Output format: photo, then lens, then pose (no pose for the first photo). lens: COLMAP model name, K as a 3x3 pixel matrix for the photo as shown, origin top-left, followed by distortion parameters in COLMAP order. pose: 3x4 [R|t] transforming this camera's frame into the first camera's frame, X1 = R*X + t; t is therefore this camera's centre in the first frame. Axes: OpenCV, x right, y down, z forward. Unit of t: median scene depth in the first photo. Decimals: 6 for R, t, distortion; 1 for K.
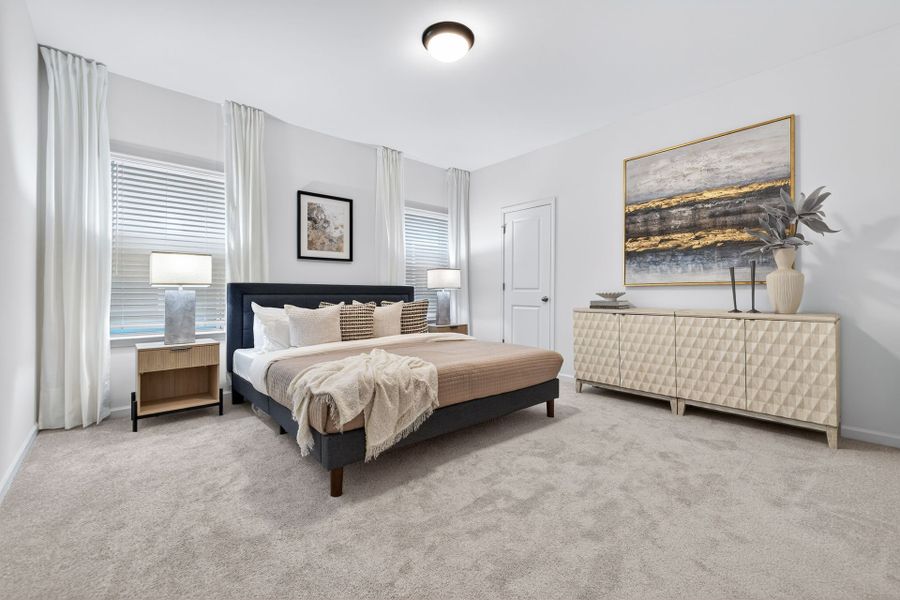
lens RADIAL K [[379.2, 0, 446.4], [0, 379.2, 292.7], [0, 0, 1]] dist [0.008030, -0.001596]
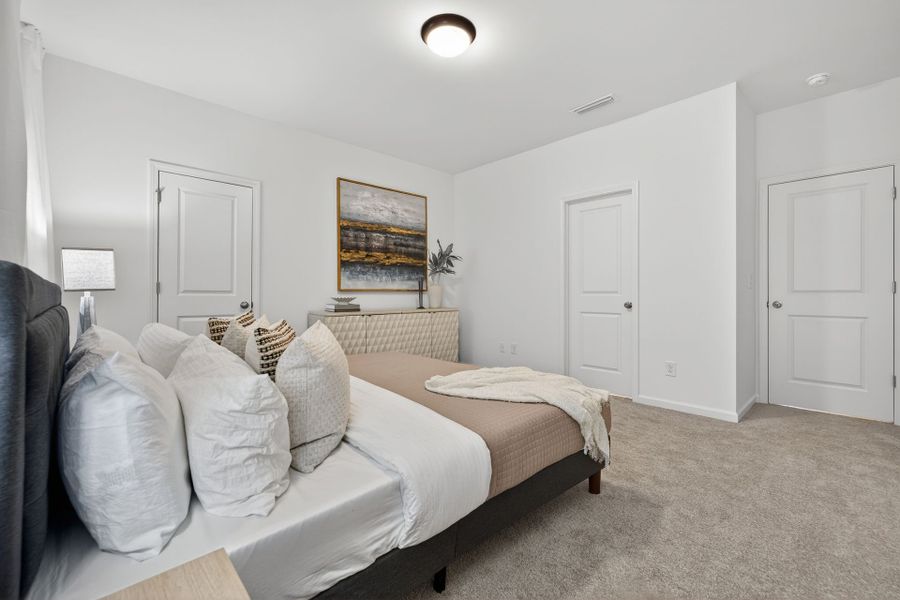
lens RADIAL K [[379.2, 0, 451.2], [0, 379.2, 298.2], [0, 0, 1]] dist [0.008030, -0.001596]
pose [[-0.044070, -0.003971, 0.999021, -0.723537], [0.003448, 0.999986, 0.004127, 0.000497], [-0.999022, 0.003626, -0.044056, 0.794771]]
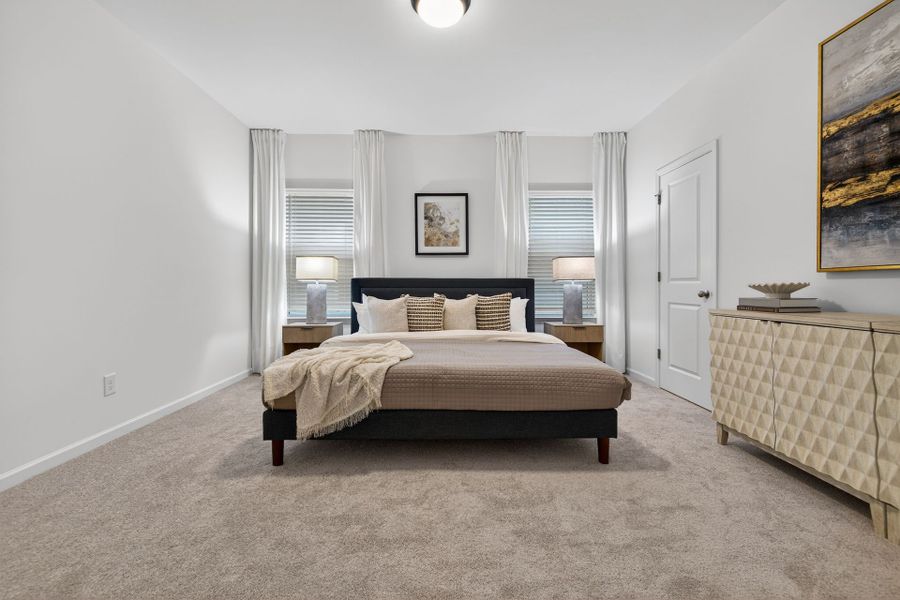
lens RADIAL K [[379.2, 0, 447.4], [0, 379.2, 286.5], [0, 0, 1]] dist [0.008030, -0.001596]
pose [[0.766316, -0.002278, -0.642460, 0.451220], [0.001786, 0.999997, -0.001415, 0.003837], [0.642462, -0.000063, 0.766318, 0.251964]]
